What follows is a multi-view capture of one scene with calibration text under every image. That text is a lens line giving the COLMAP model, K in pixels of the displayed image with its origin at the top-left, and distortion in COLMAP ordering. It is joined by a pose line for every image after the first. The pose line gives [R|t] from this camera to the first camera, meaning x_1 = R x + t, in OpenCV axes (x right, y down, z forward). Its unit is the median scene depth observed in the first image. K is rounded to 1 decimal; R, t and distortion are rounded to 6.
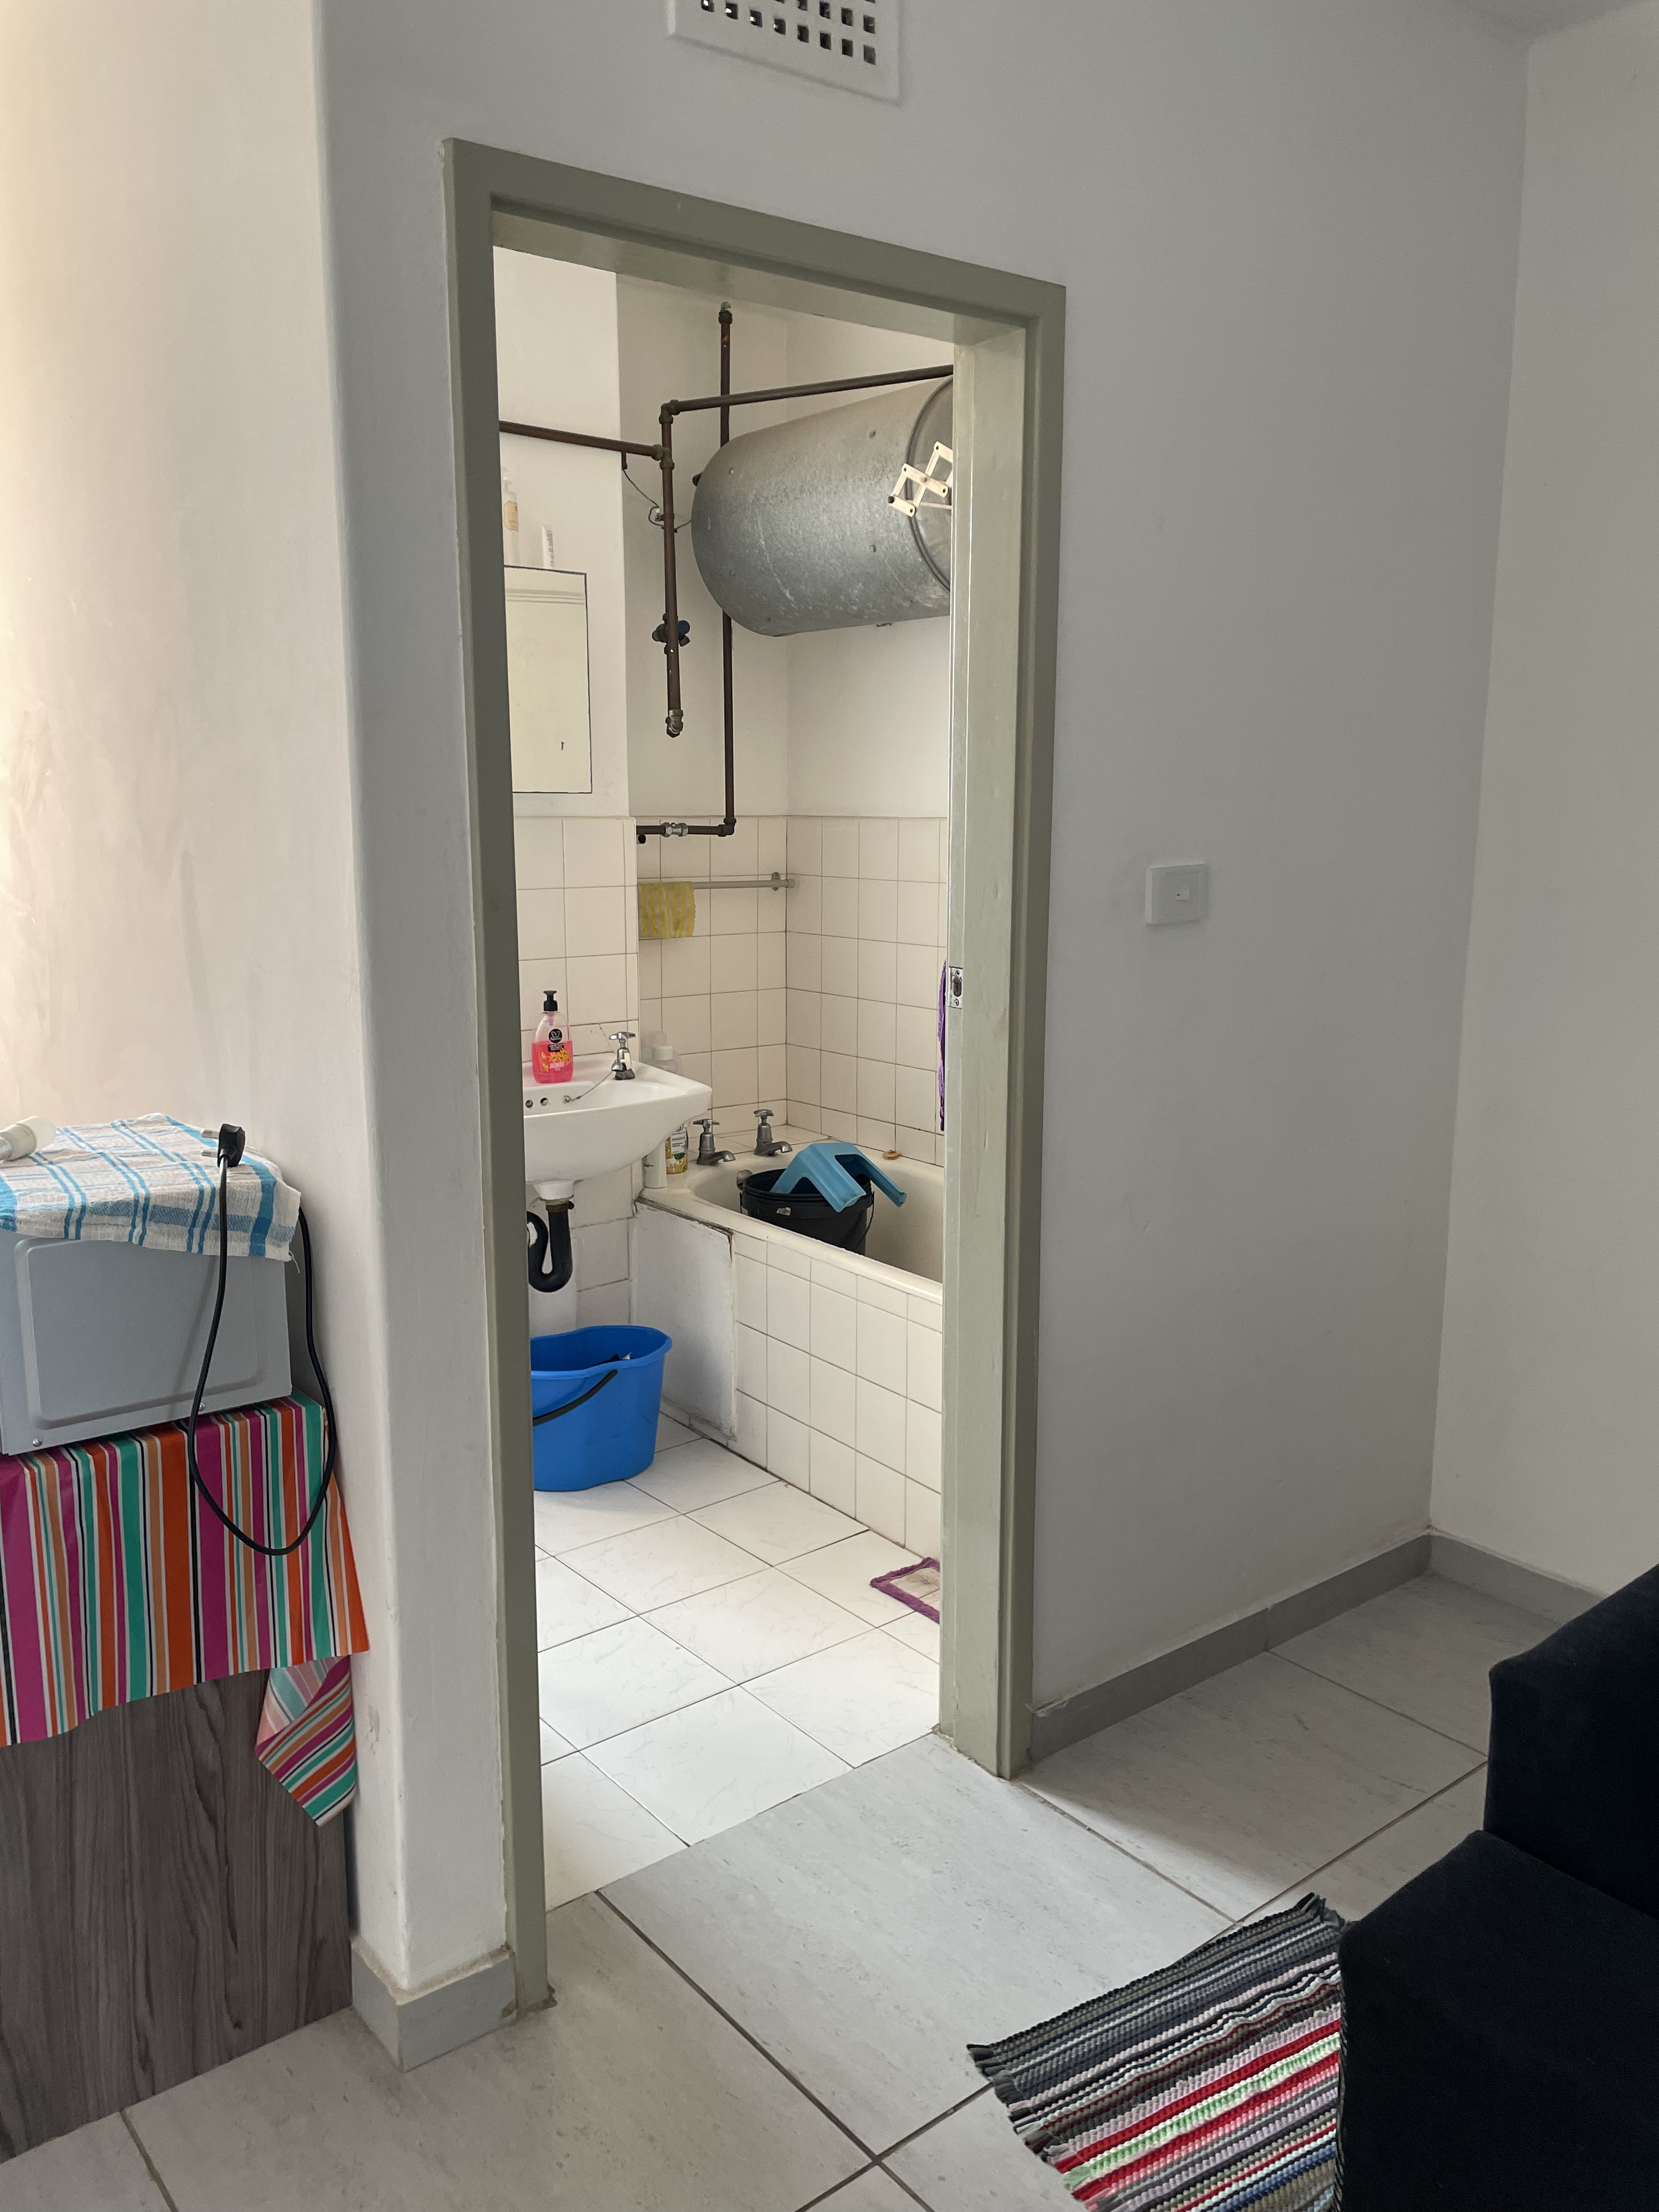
lens RADIAL K [[1662.3, 0, 830.2], [0, 1662.3, 1102.7], [0, 0, 1]] dist [0.036003, -0.006034]
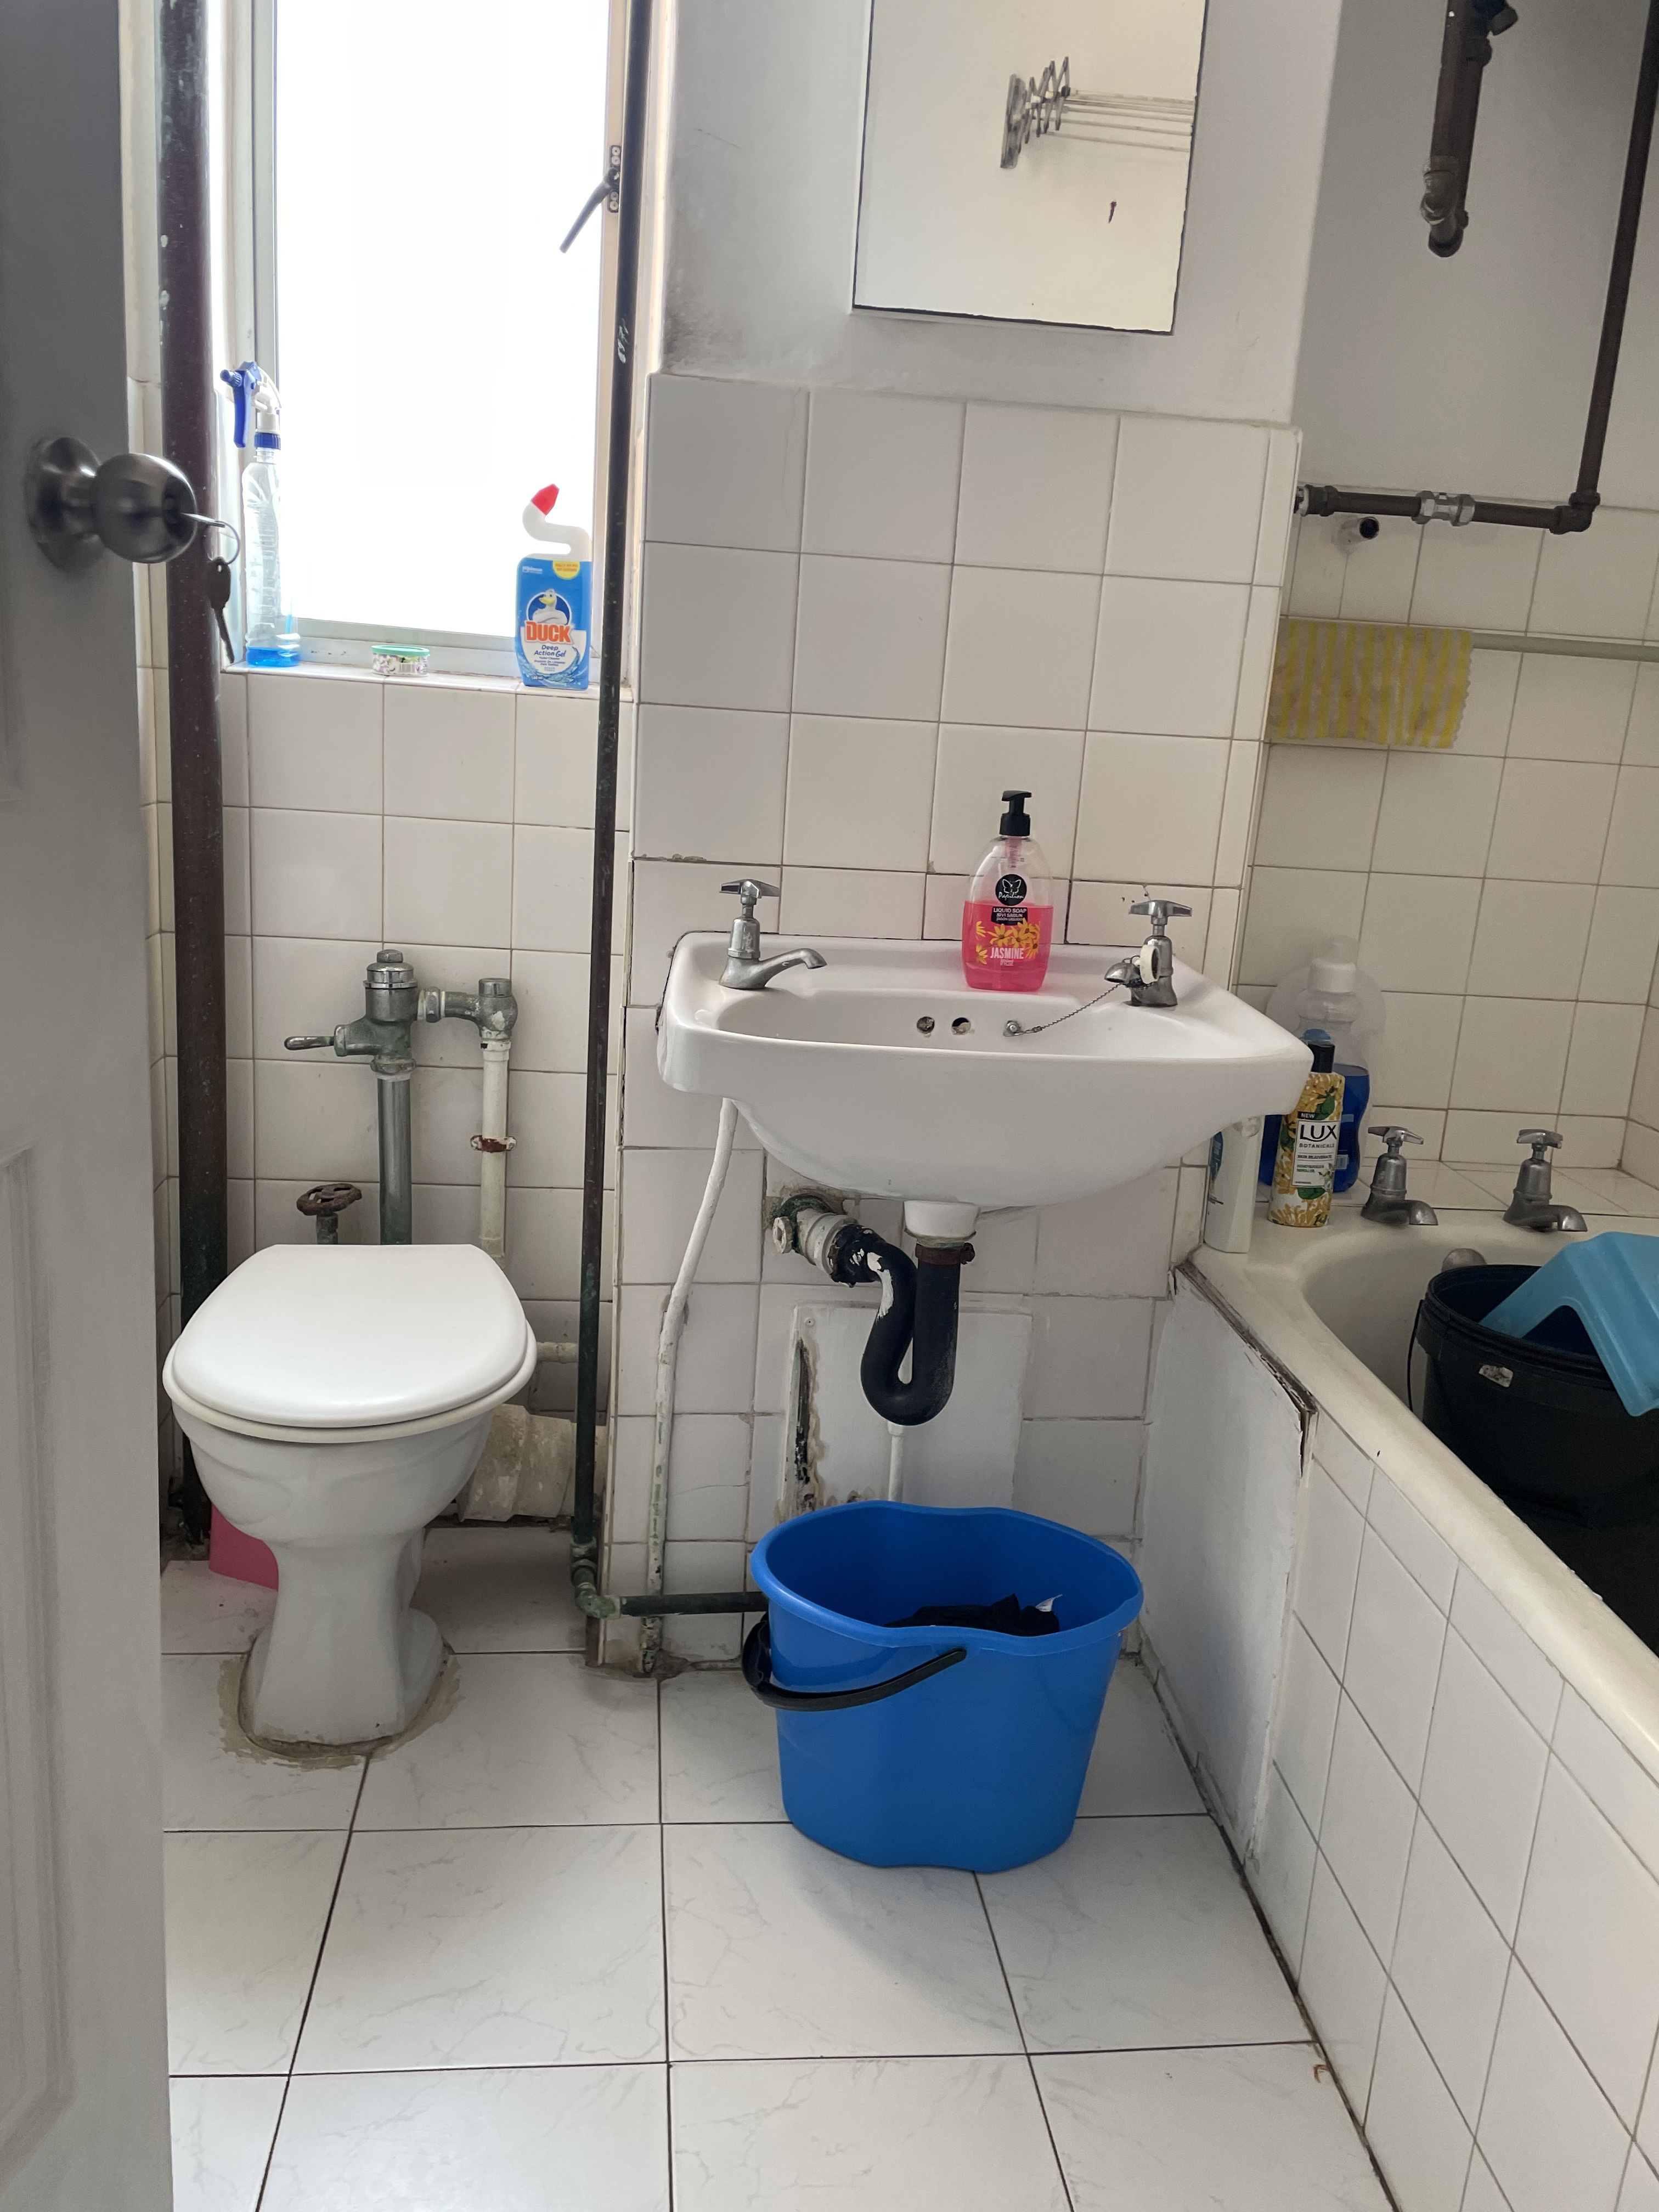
lens RADIAL K [[1662.3, 0, 819.4], [0, 1662.3, 1088.4], [0, 0, 1]] dist [0.036003, -0.006034]
pose [[0.830243, 0.177234, -0.528474, 0.041893], [-0.161236, 0.983933, 0.076676, -0.011955], [0.533572, 0.021549, 0.845480, 0.544040]]
